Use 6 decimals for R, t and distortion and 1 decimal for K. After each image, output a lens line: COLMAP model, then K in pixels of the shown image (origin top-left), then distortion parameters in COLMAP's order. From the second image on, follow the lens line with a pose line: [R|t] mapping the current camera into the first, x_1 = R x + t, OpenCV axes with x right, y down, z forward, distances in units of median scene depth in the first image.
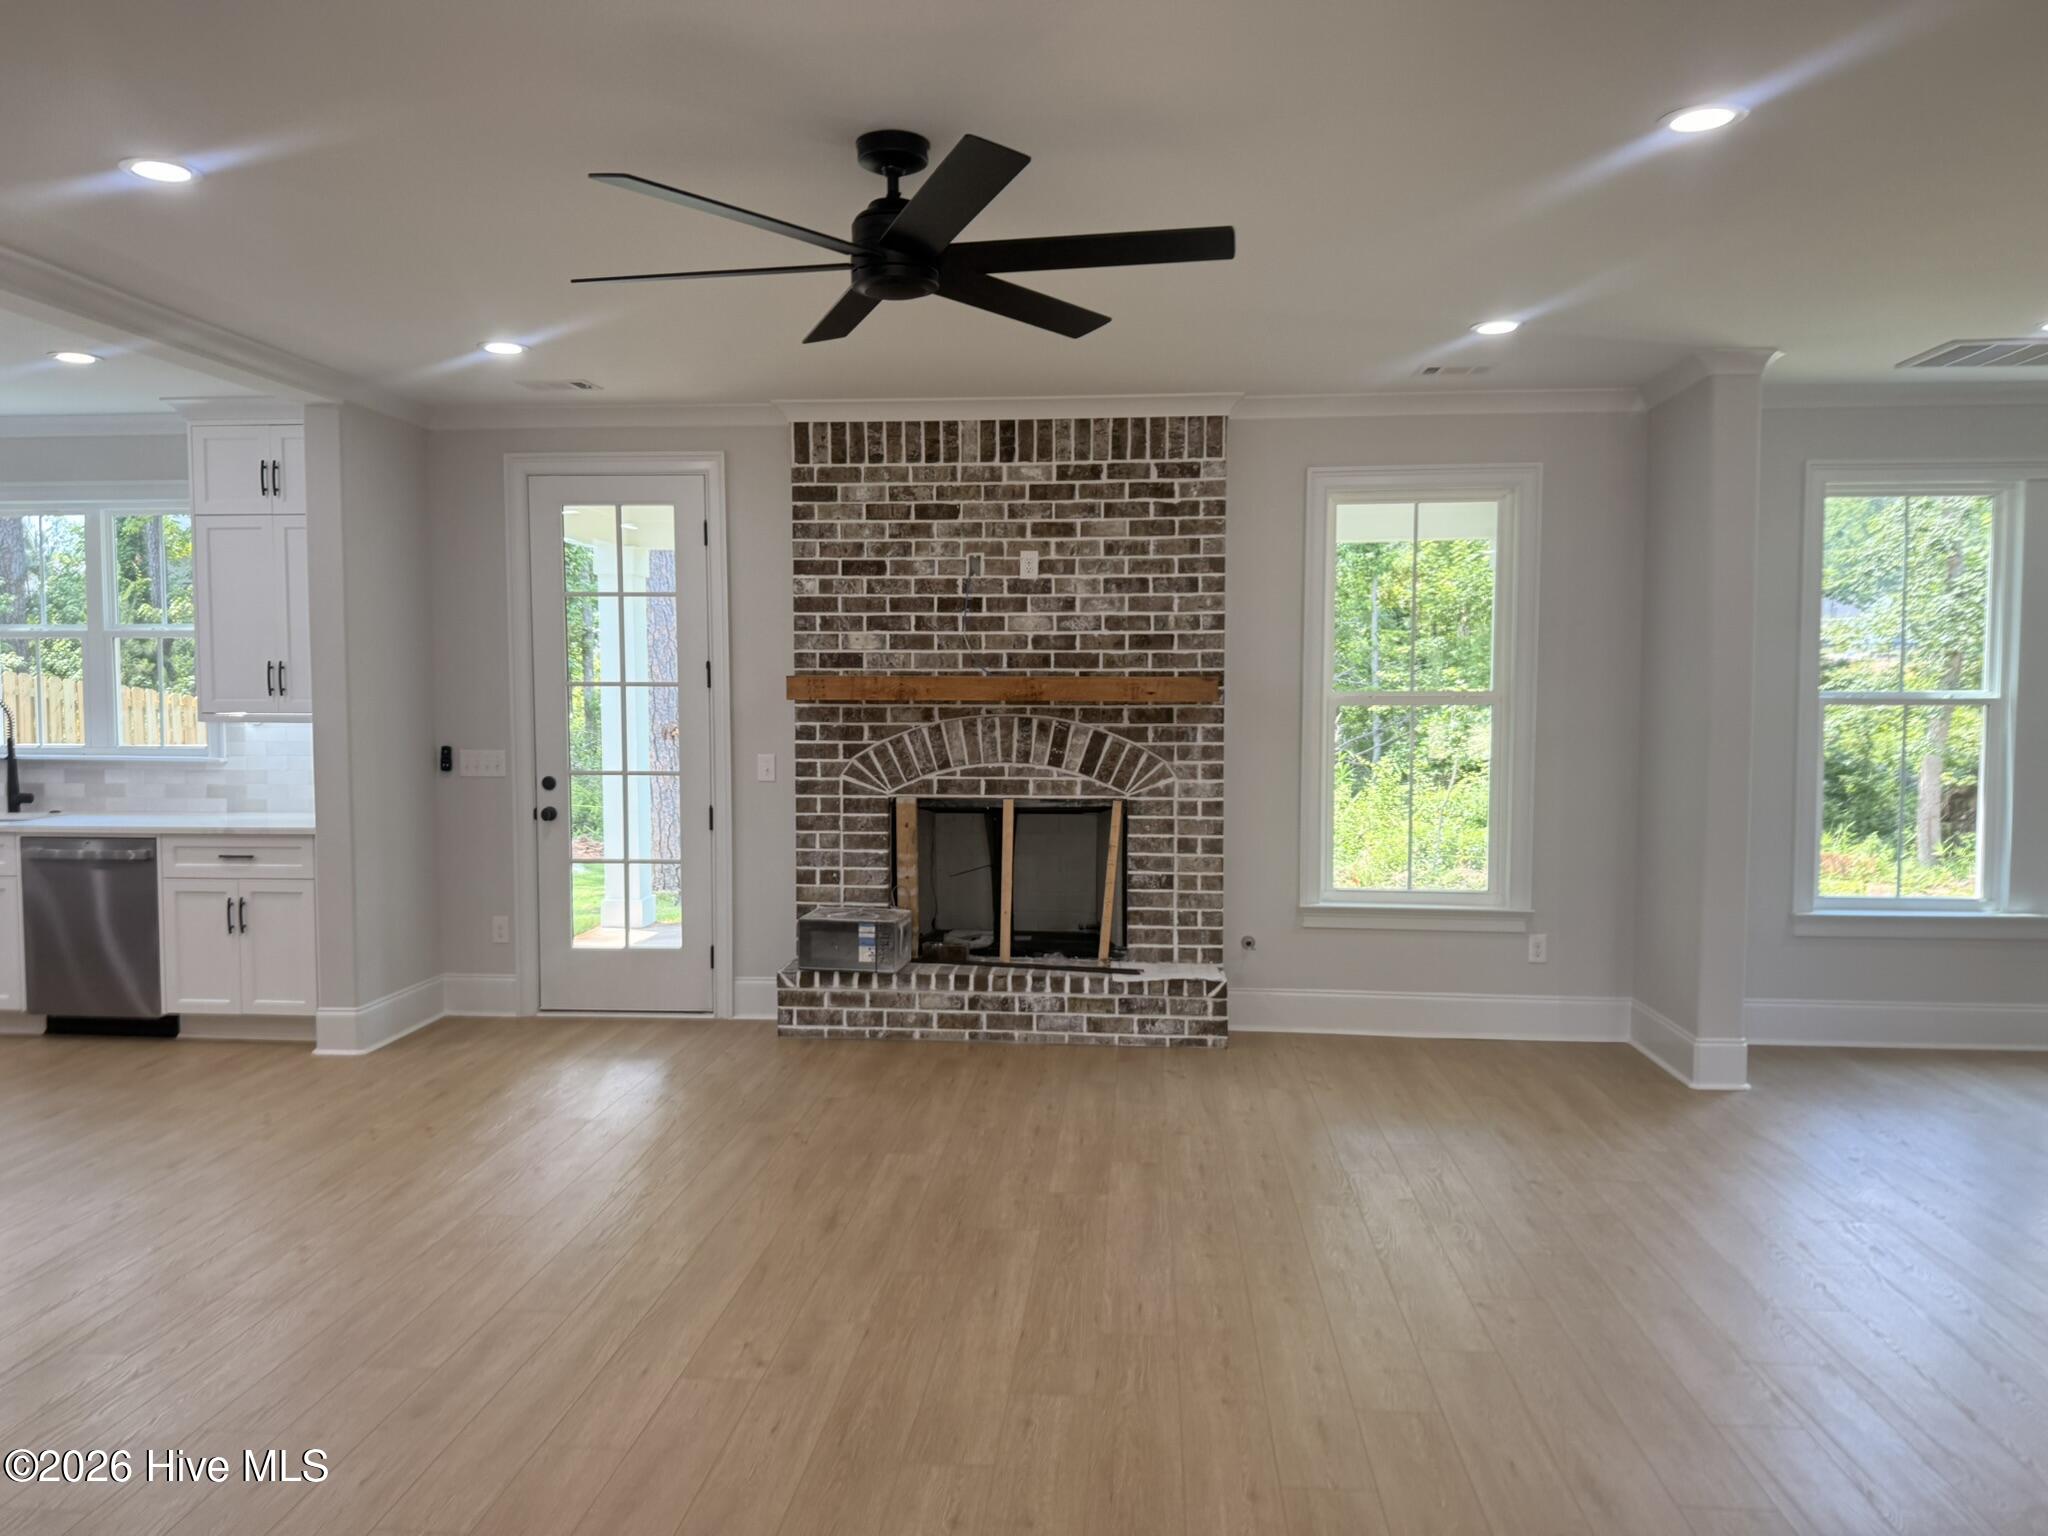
lens RADIAL K [[1430.1, 0, 1013.7], [0, 1430.1, 775.2], [0, 0, 1]] dist [0.125095, -0.213558]
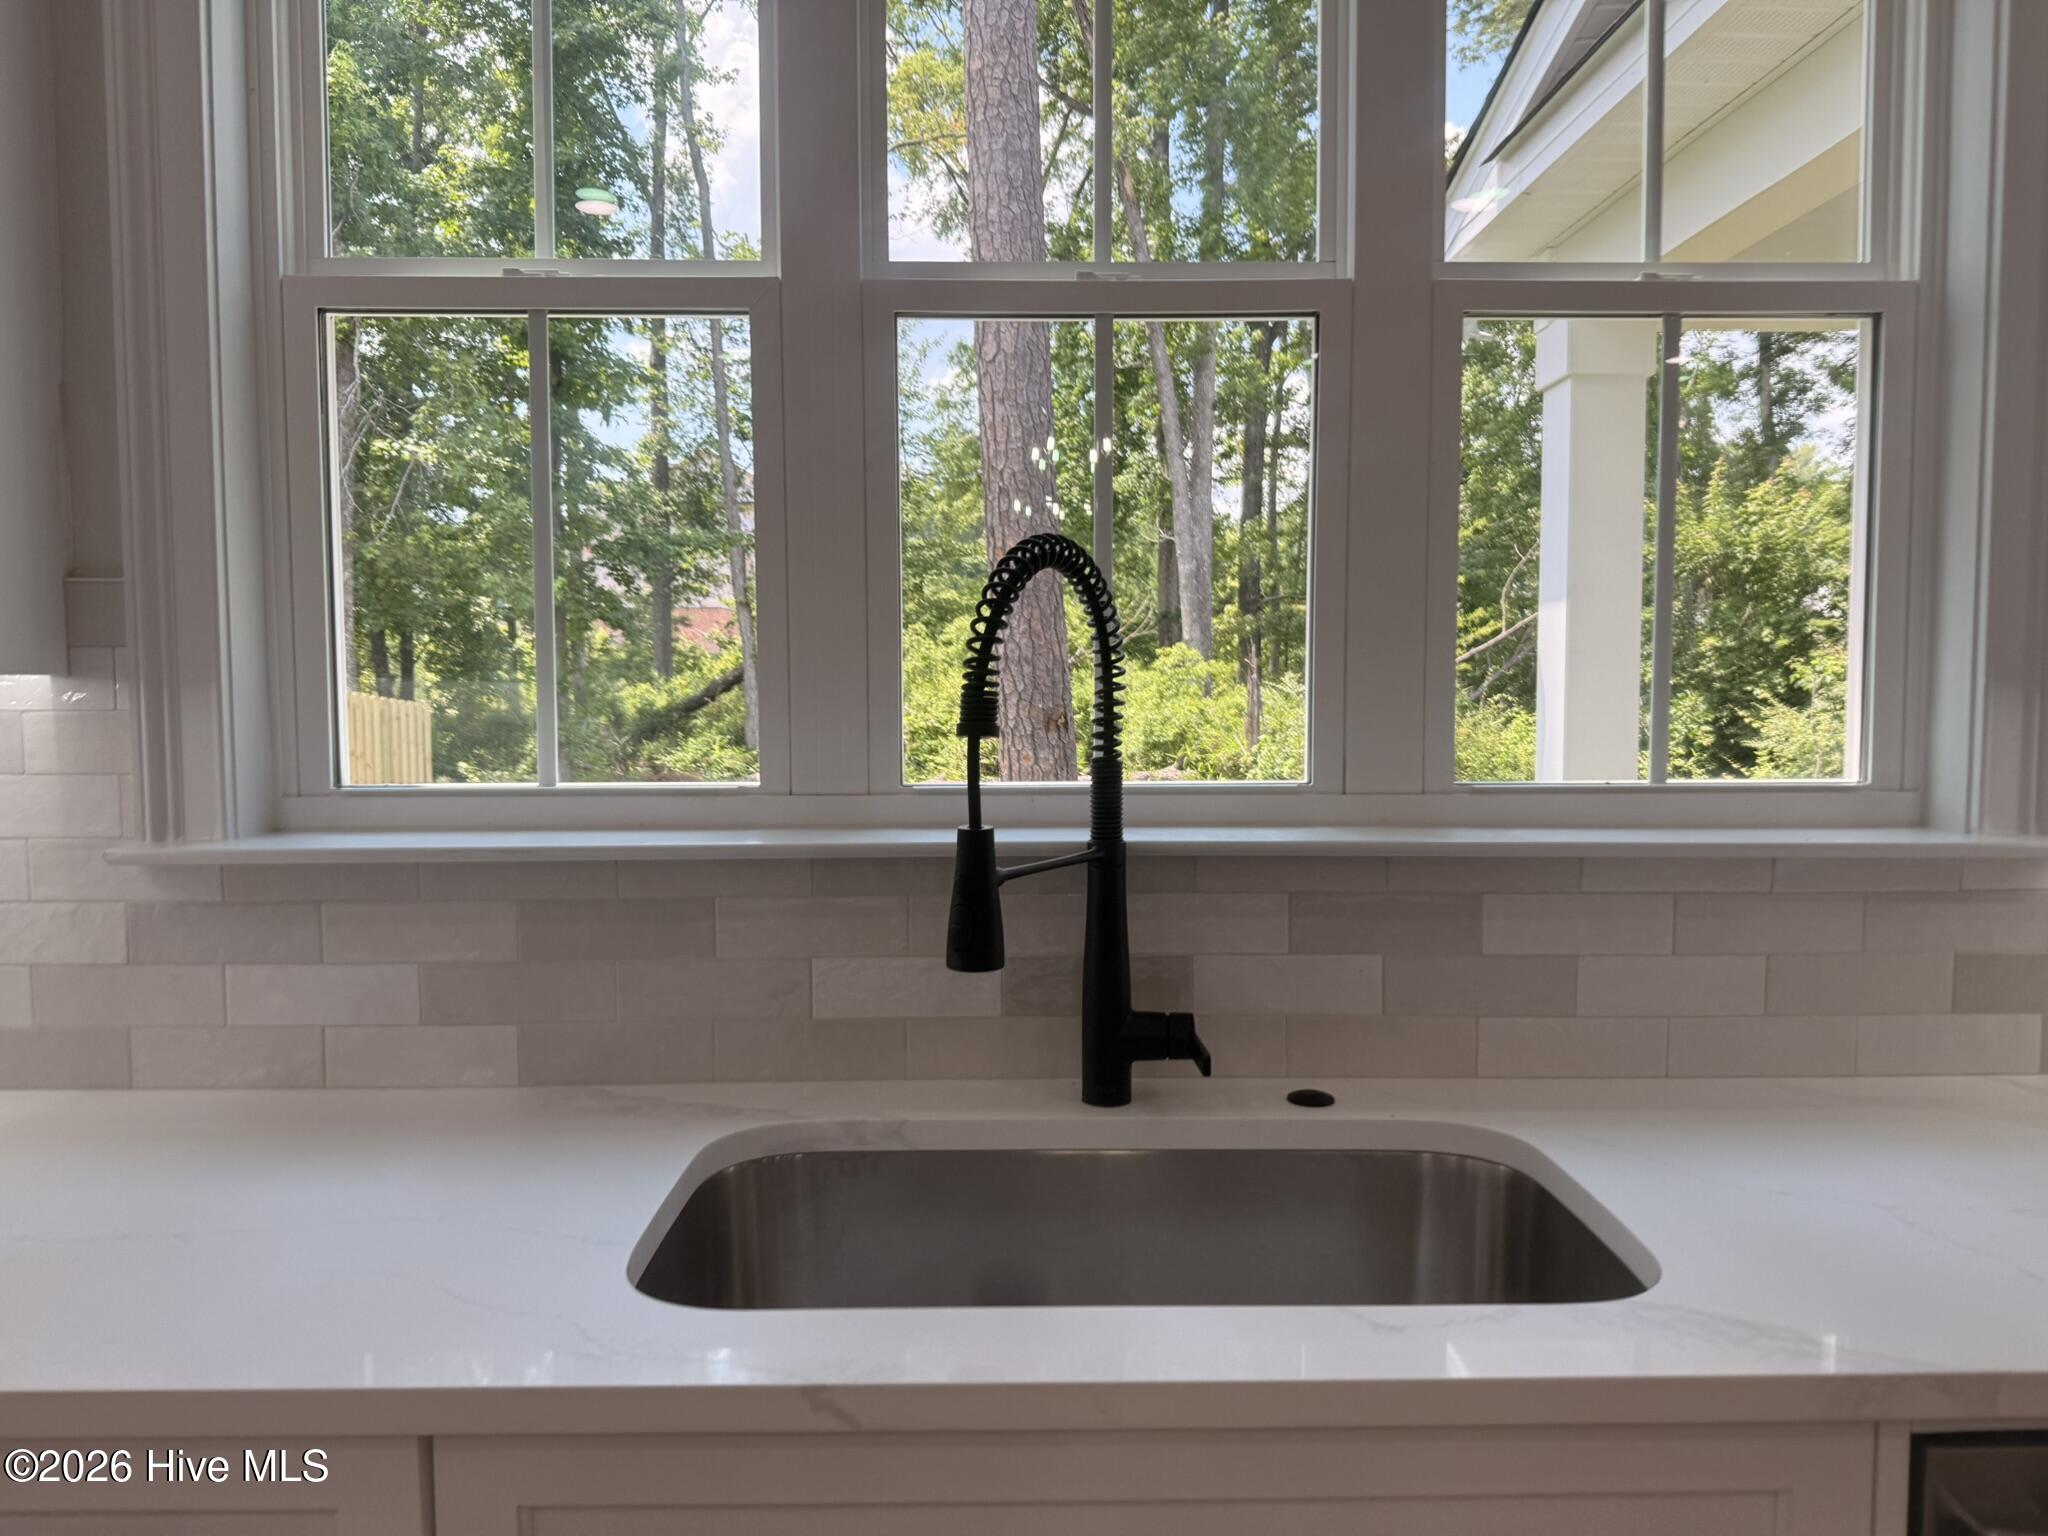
lens RADIAL K [[1430.1, 0, 1013.7], [0, 1430.1, 775.2], [0, 0, 1]] dist [0.125095, -0.213558]
pose [[0.994241, -0.013914, 0.106264, -0.722449], [0.014450, 0.999886, -0.004276, -0.021966], [-0.106193, 0.005787, 0.994329, 0.784863]]
